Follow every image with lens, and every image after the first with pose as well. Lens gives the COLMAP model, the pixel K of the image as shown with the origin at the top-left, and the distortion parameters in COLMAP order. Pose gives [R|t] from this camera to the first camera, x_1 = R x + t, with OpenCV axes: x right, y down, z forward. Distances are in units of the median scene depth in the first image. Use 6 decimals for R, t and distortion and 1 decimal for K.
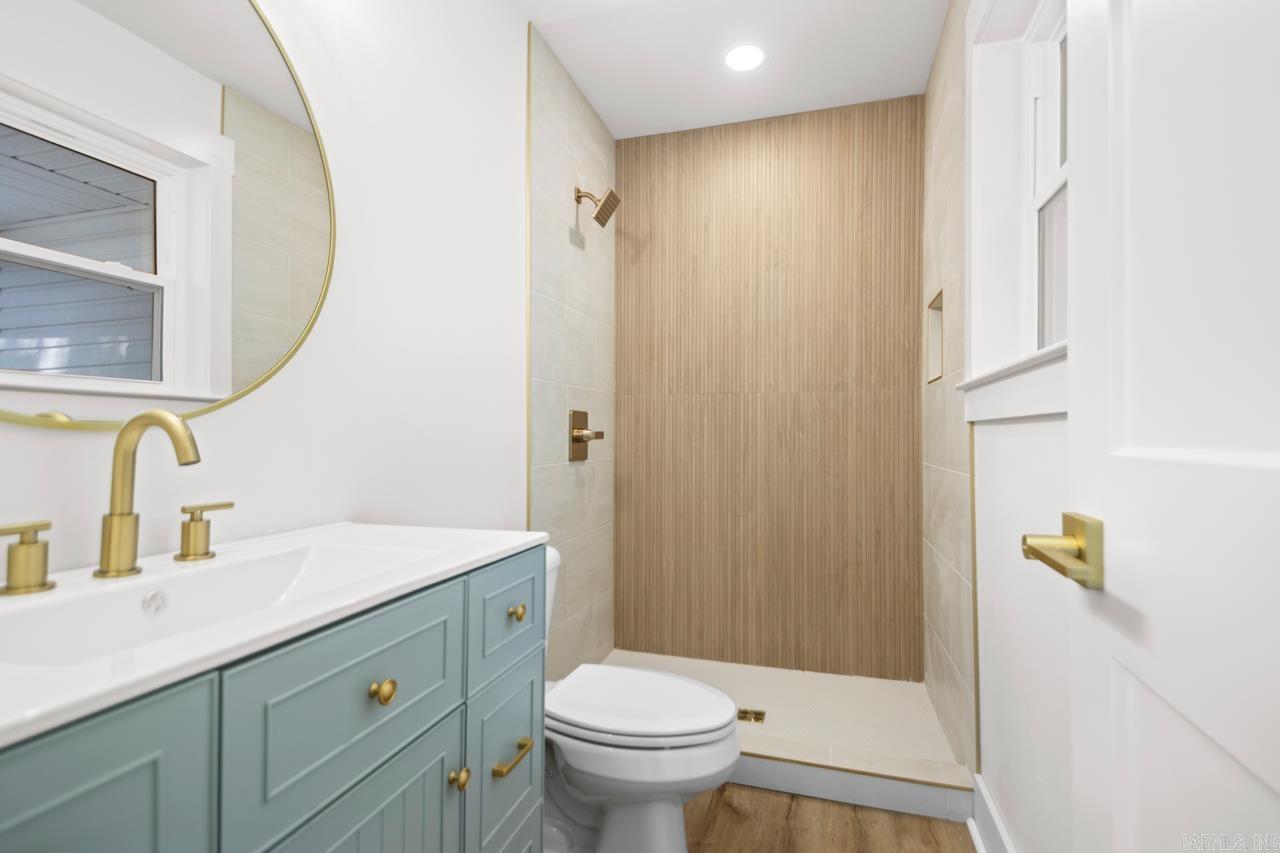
lens RADIAL K [[599.8, 0, 639.8], [0, 599.8, 427.3], [0, 0, 1]] dist [0.024074, -0.000013]
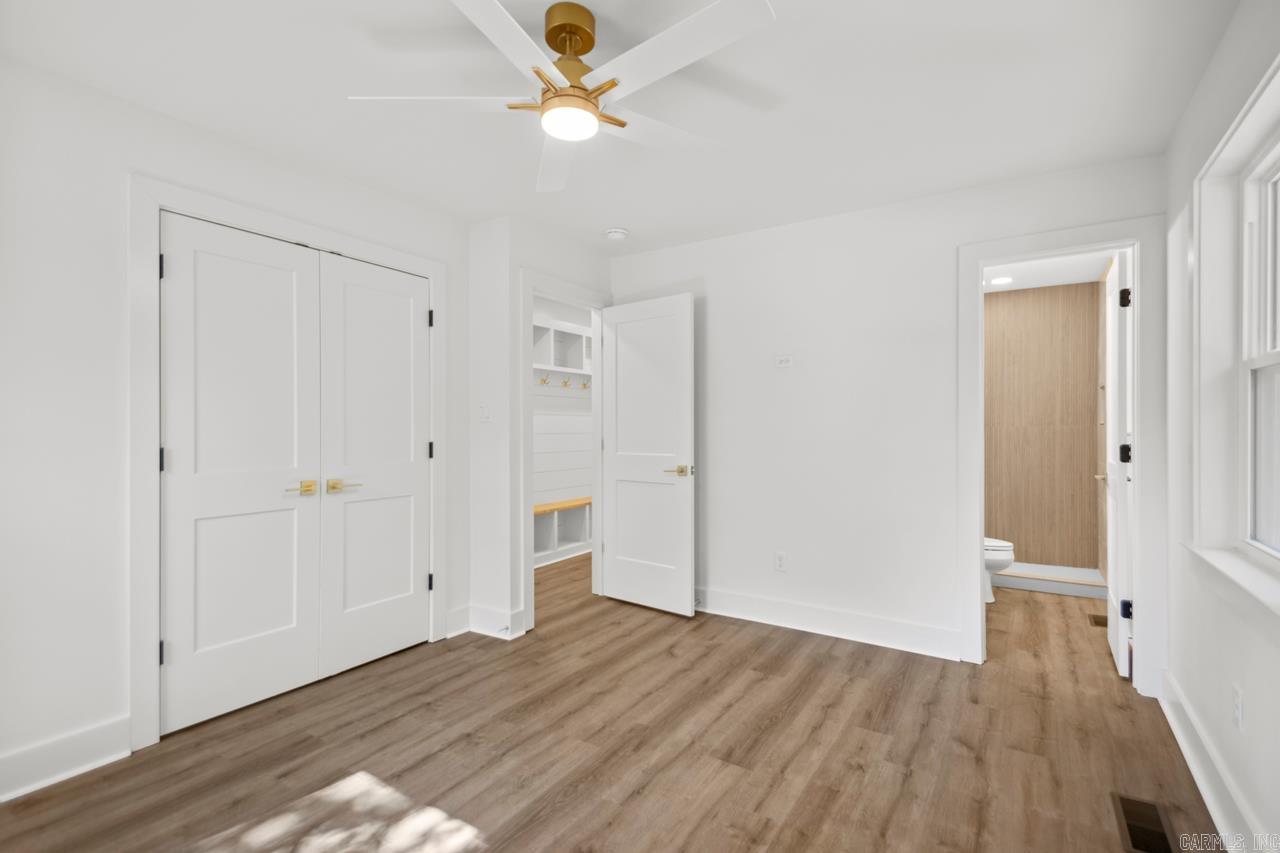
lens RADIAL K [[599.8, 0, 638.7], [0, 599.8, 430.2], [0, 0, 1]] dist [0.024074, -0.000013]
pose [[0.964924, -0.004186, -0.262495, -0.471241], [0.007304, 0.999914, 0.010905, -0.078860], [0.262427, -0.012440, 0.964872, -1.337778]]
